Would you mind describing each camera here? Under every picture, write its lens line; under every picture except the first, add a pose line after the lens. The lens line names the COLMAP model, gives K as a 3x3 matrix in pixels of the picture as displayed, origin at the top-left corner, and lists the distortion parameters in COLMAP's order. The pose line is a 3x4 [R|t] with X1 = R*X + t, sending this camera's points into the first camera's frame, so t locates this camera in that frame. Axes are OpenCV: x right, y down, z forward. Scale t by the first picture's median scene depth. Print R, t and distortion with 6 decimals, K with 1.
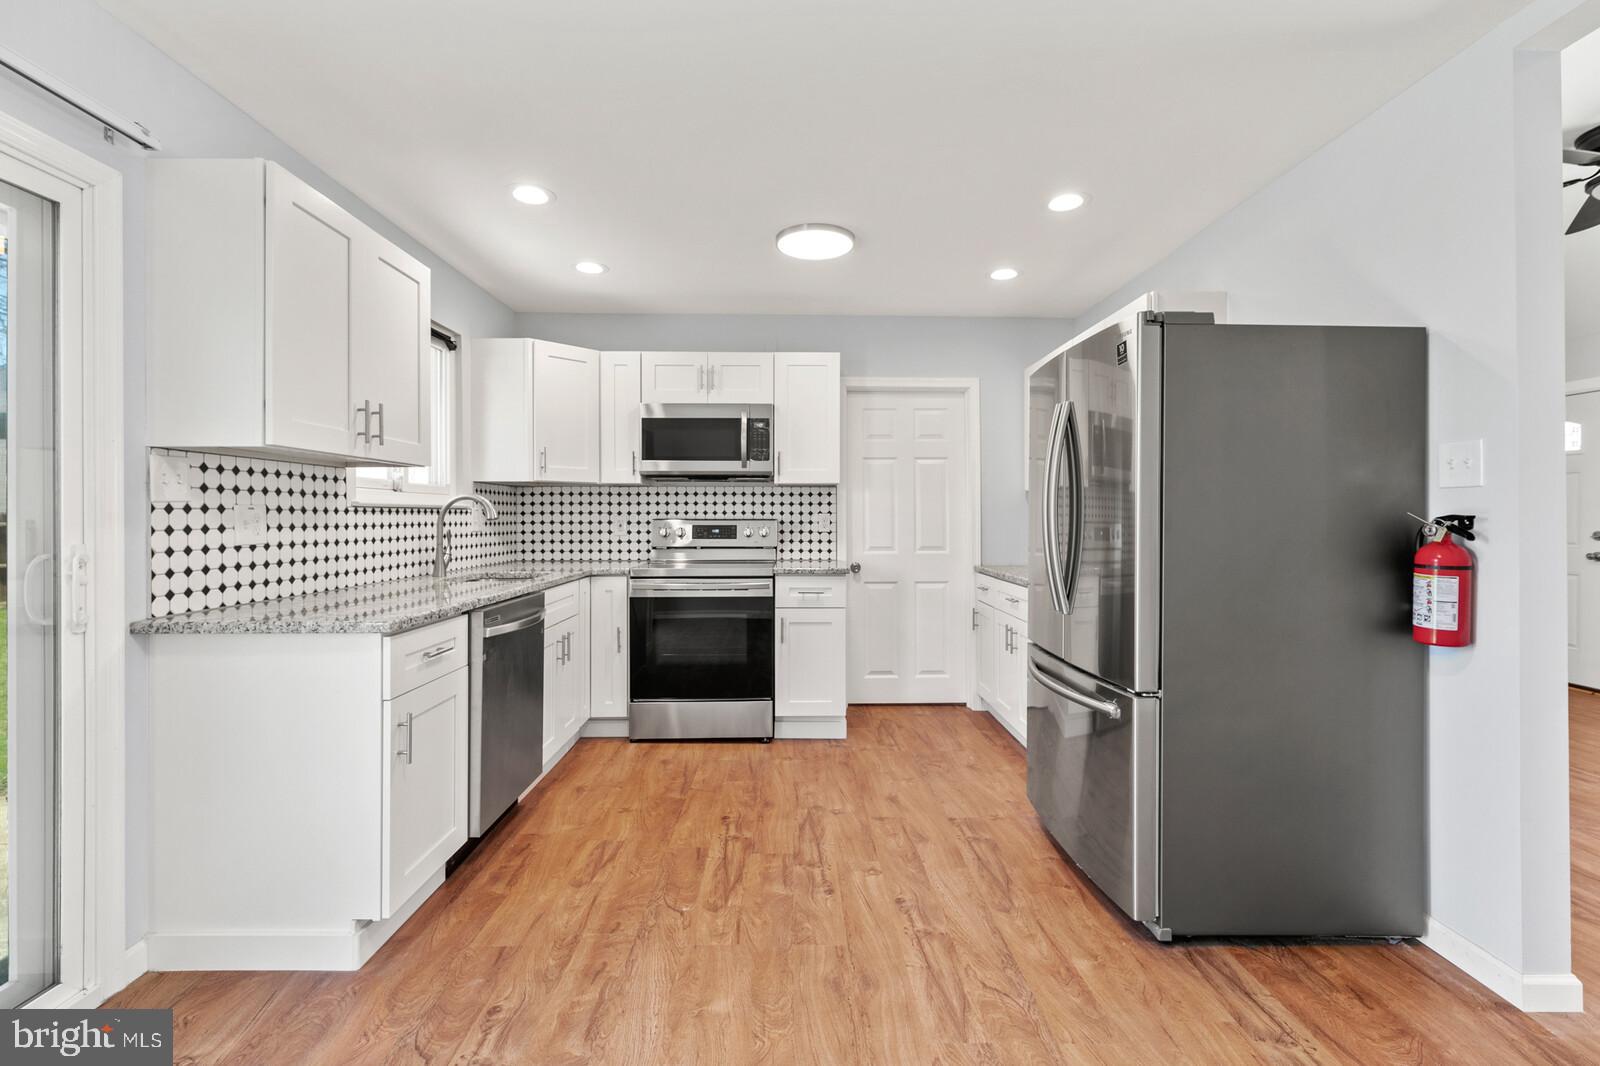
lens RADIAL K [[711.9, 0, 800.7], [0, 711.9, 517.4], [0, 0, 1]] dist [0.005019, -0.000616]
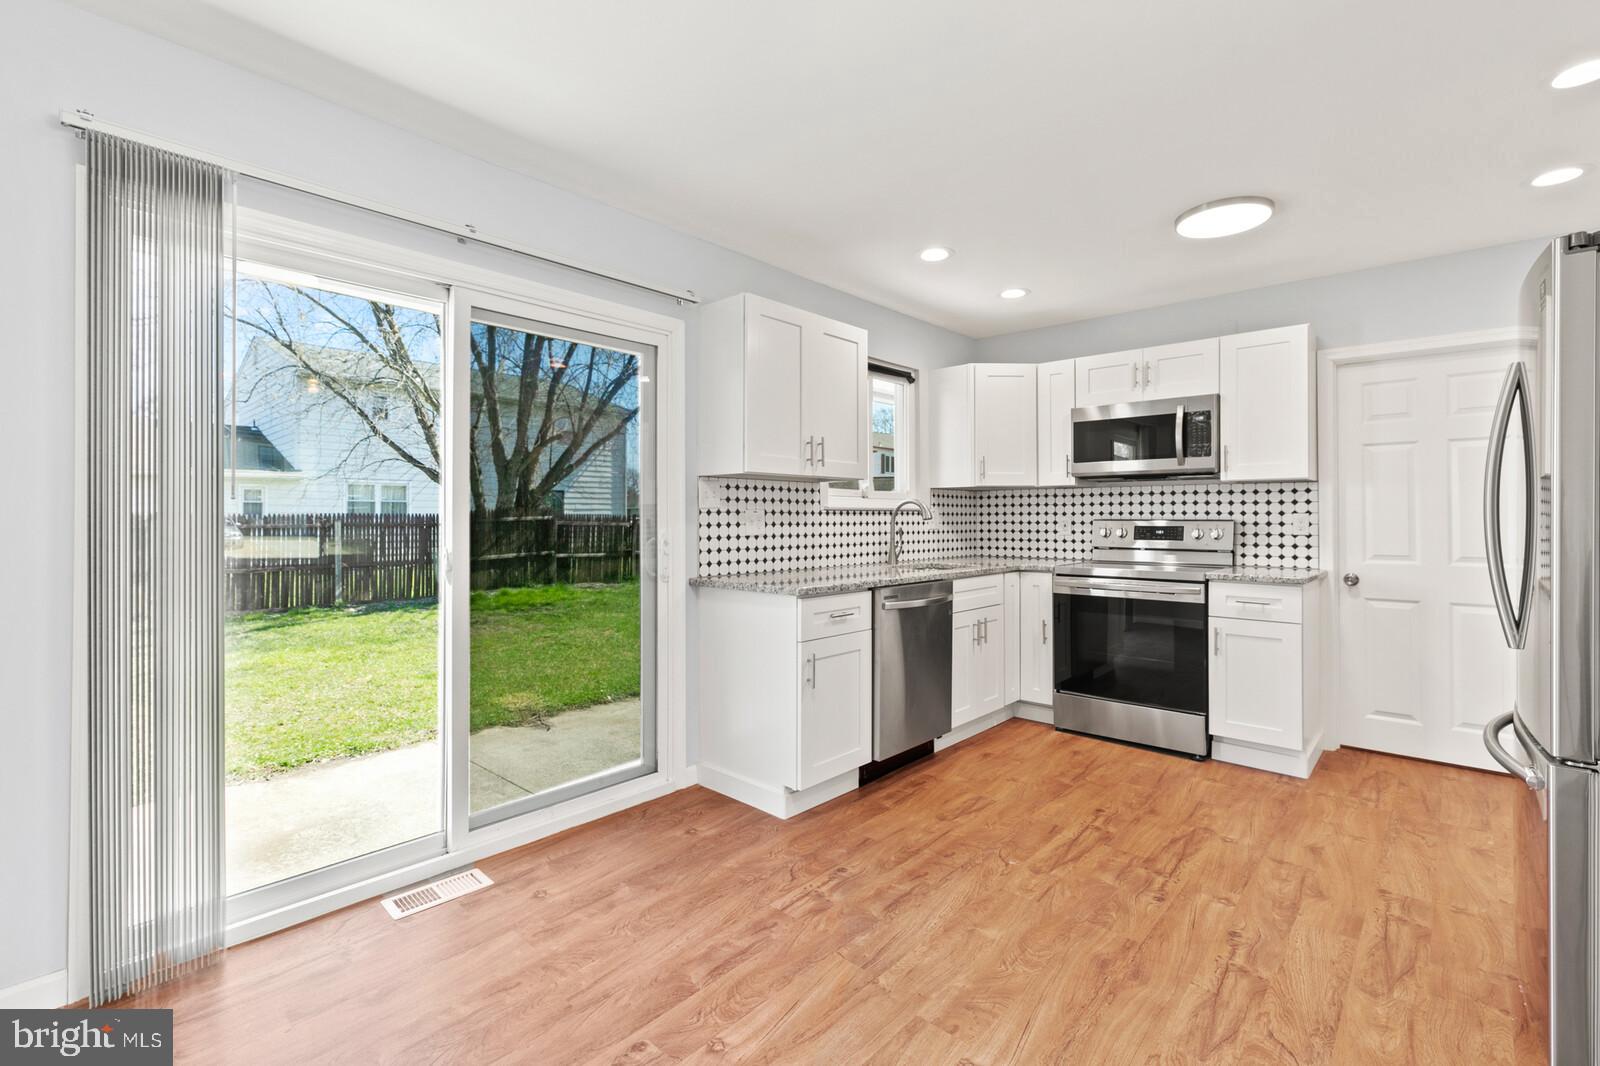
lens RADIAL K [[715.9, 0, 804.3], [0, 715.9, 513.2], [0, 0, 1]] dist [0.005247, -0.000313]
pose [[0.729063, -0.003708, -0.684436, 0.308640], [-0.000725, 0.999981, -0.006190, 0.000010], [0.684446, 0.005009, 0.729046, -0.050026]]
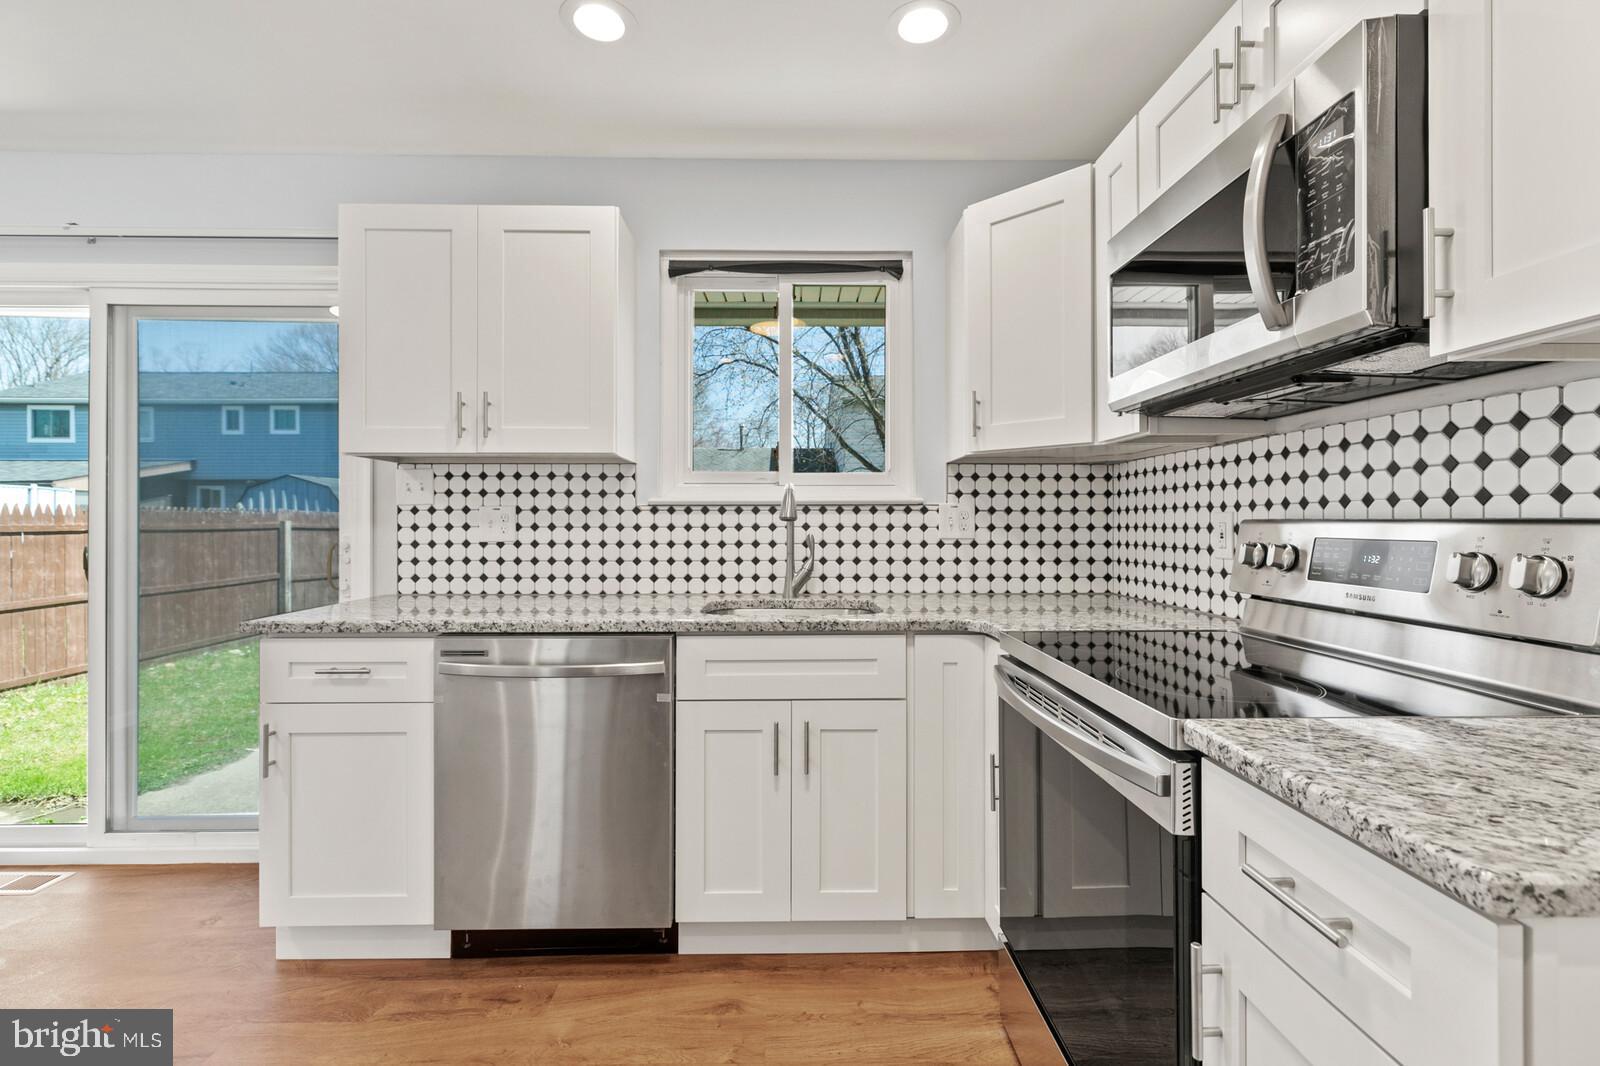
lens RADIAL K [[714.3, 0, 802.1], [0, 714.3, 520.7], [0, 0, 1]] dist [0.001992, -0.000017]
pose [[0.005180, -0.001358, -0.999986, 0.285444], [-0.000596, 0.999999, -0.001361, 0.005476], [0.999986, 0.000603, 0.005180, 1.221171]]
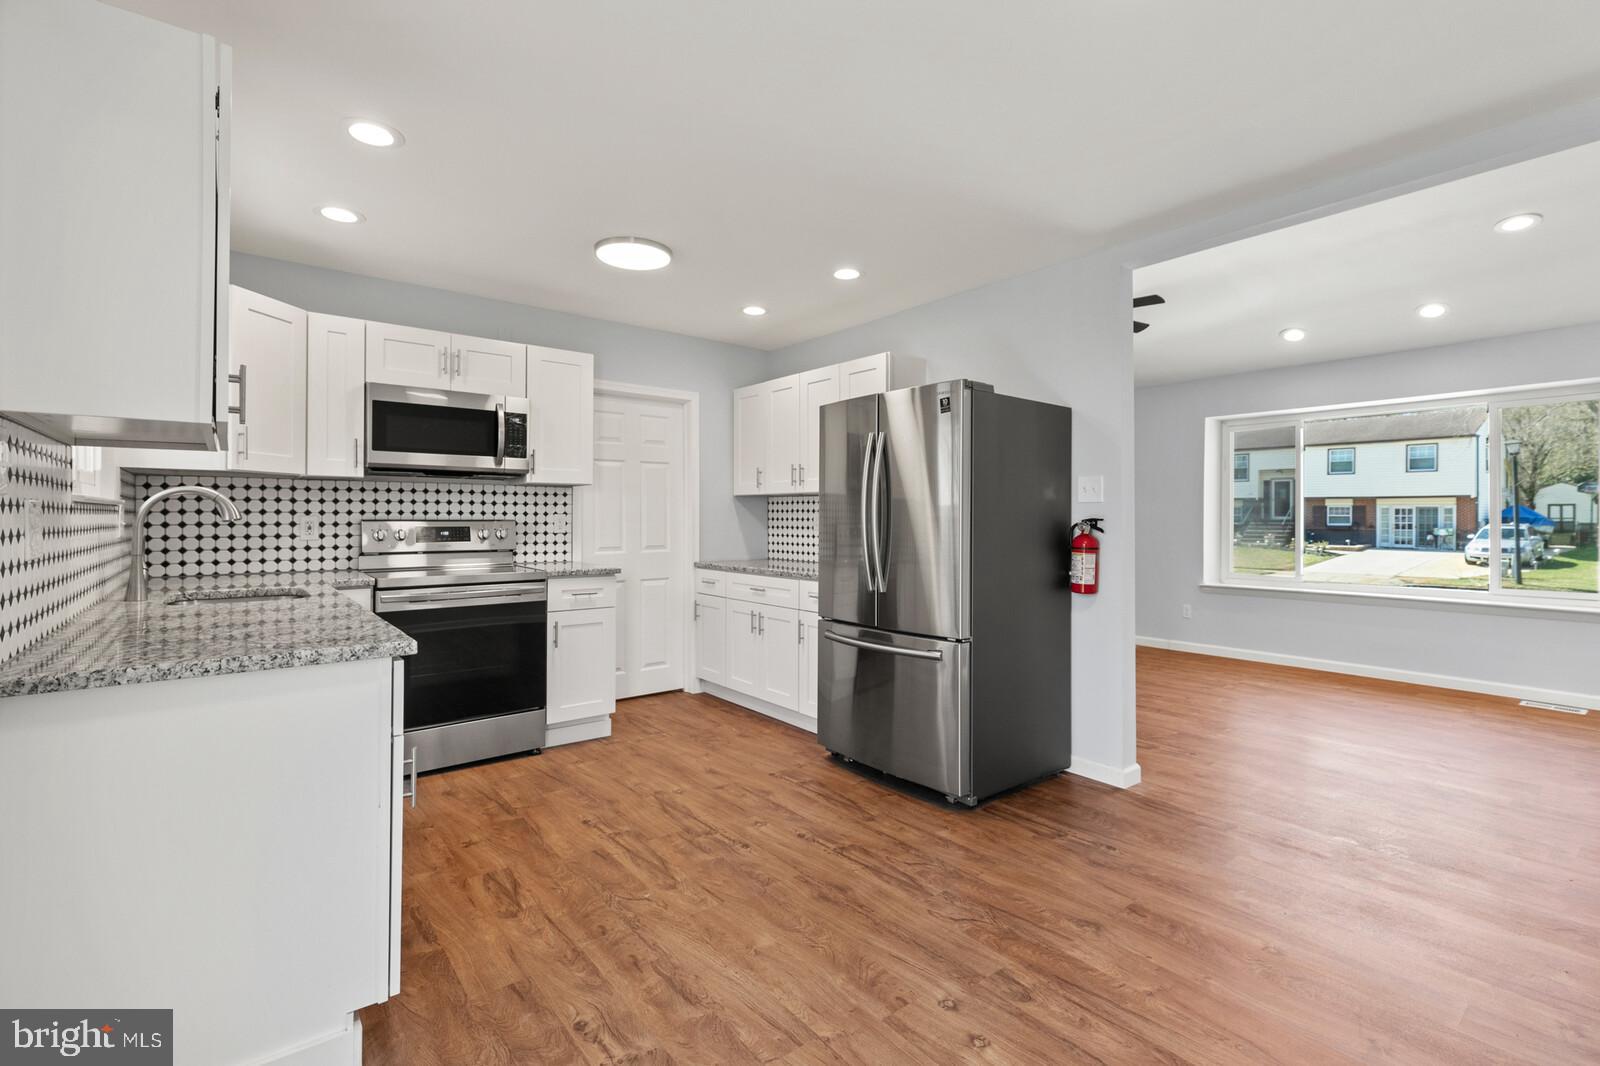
lens RADIAL K [[722.6, 0, 798.9], [0, 722.6, 513.3], [0, 0, 1]] dist [0.004722, -0.000623]
pose [[0.793632, 0.005828, 0.608371, -0.511334], [-0.002421, 0.999976, -0.006421, -0.001855], [-0.608394, 0.003623, 0.793627, 0.020435]]
